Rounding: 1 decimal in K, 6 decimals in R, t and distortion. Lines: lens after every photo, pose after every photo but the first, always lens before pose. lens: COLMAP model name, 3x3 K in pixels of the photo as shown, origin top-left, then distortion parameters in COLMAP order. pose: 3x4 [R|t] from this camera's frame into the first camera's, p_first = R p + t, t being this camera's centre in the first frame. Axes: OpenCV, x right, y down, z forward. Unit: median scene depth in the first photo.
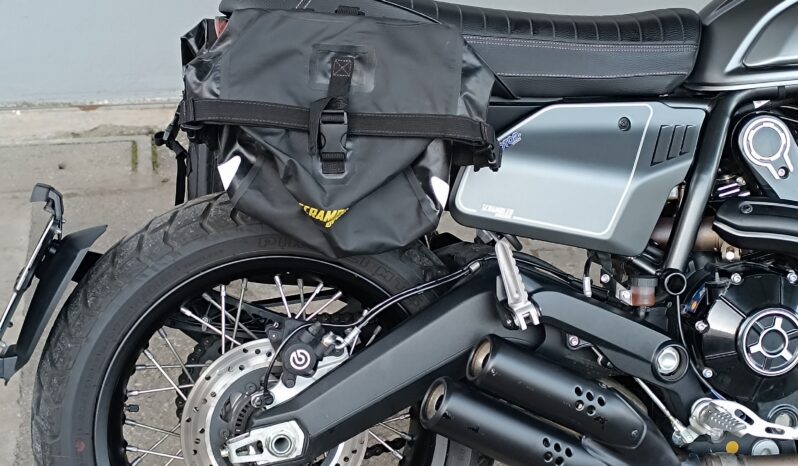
lens RADIAL K [[1426.6, 0, 399.0], [0, 1426.6, 233.0], [0, 0, 1]] dist [0.140916, -0.438694]
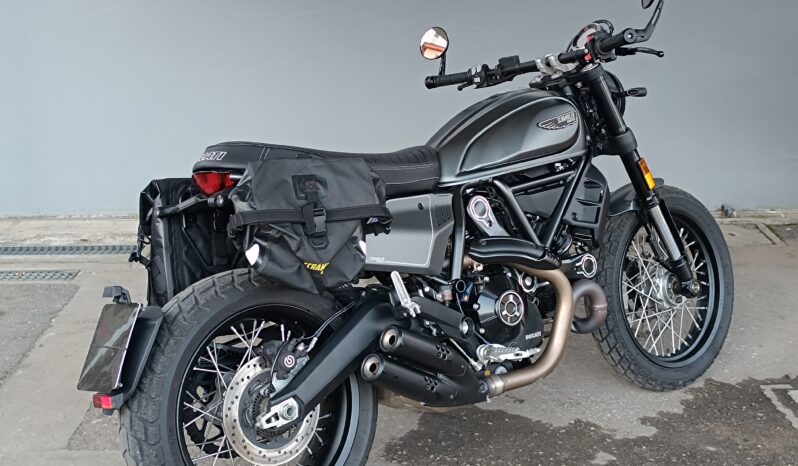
lens RADIAL K [[1070.7, 0, 399.0], [0, 1070.7, 233.0], [0, 0, 1]] dist [0.125047, -0.452183]
pose [[0.873360, -0.127077, 0.470206, -0.533327], [0.182412, 0.980445, -0.073840, 0.056290], [-0.451628, 0.150260, 0.879462, -0.210120]]
